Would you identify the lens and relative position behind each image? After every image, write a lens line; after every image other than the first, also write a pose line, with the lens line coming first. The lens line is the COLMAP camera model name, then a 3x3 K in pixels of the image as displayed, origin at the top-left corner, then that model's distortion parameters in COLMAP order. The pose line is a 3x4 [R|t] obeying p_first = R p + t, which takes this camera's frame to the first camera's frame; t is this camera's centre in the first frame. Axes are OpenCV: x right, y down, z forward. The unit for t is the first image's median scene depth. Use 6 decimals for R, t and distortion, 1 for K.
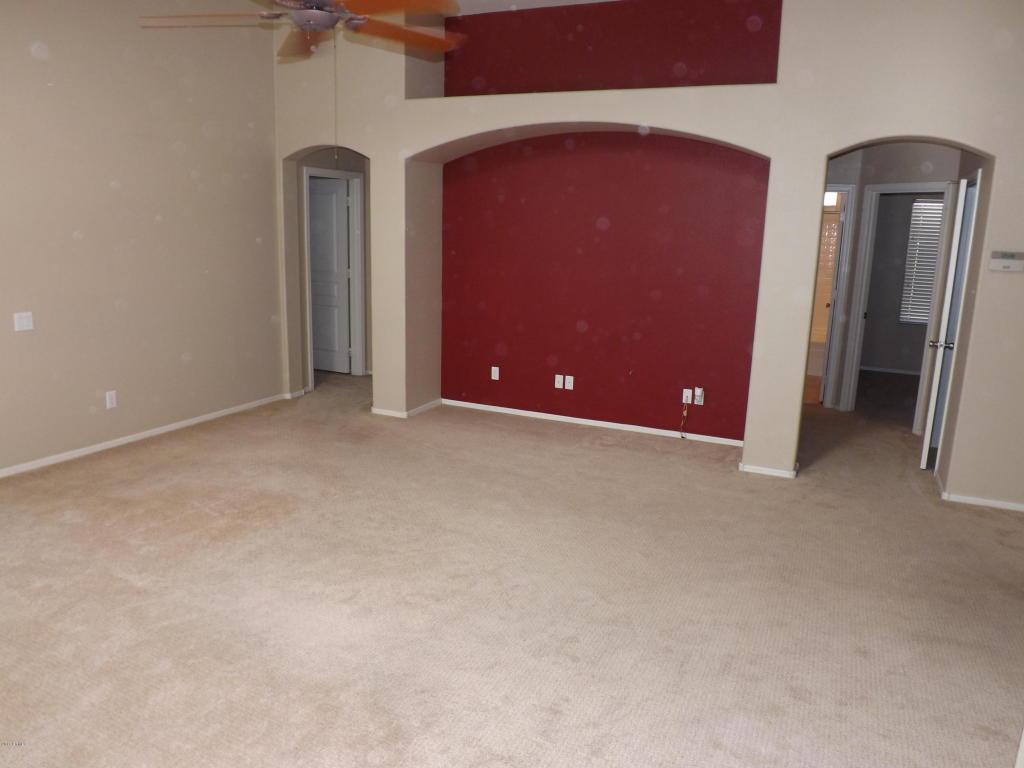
lens RADIAL K [[737.4, 0, 511.3], [0, 737.4, 378.9], [0, 0, 1]] dist [-0.073142, 0.007458]
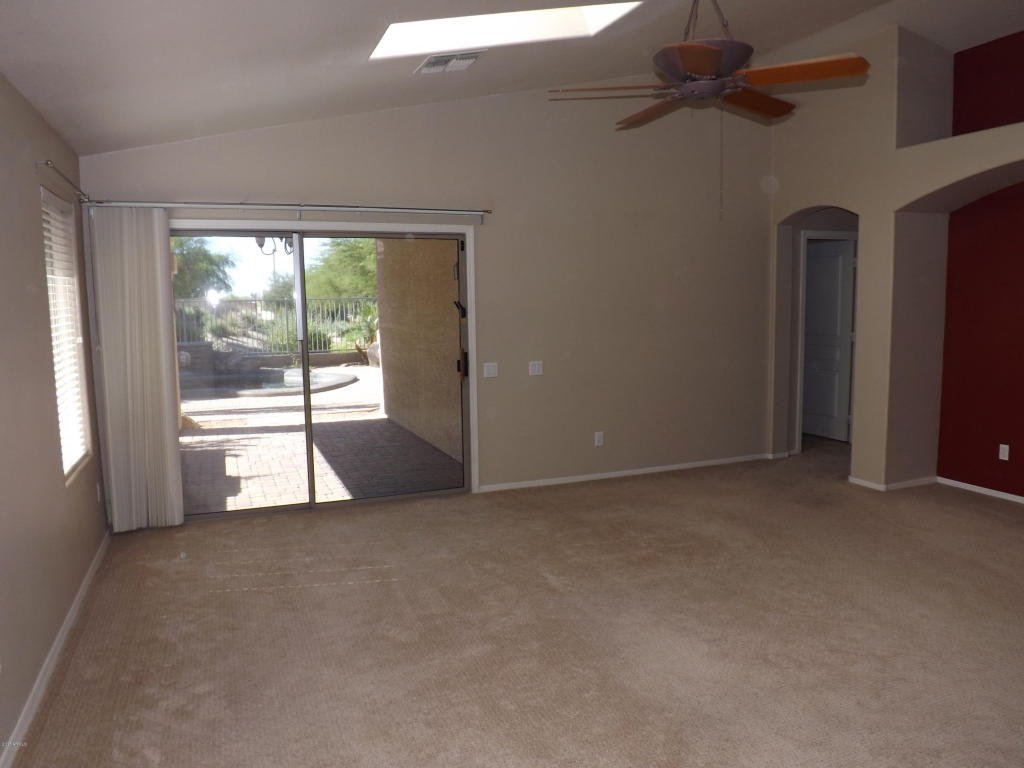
lens RADIAL K [[737.4, 0, 505.7], [0, 737.4, 386.8], [0, 0, 1]] dist [-0.073142, 0.007458]
pose [[0.716416, 0.037017, -0.696691, 0.194085], [-0.101432, 0.993508, -0.051516, 0.025278], [0.690261, 0.107573, 0.715519, 0.034803]]
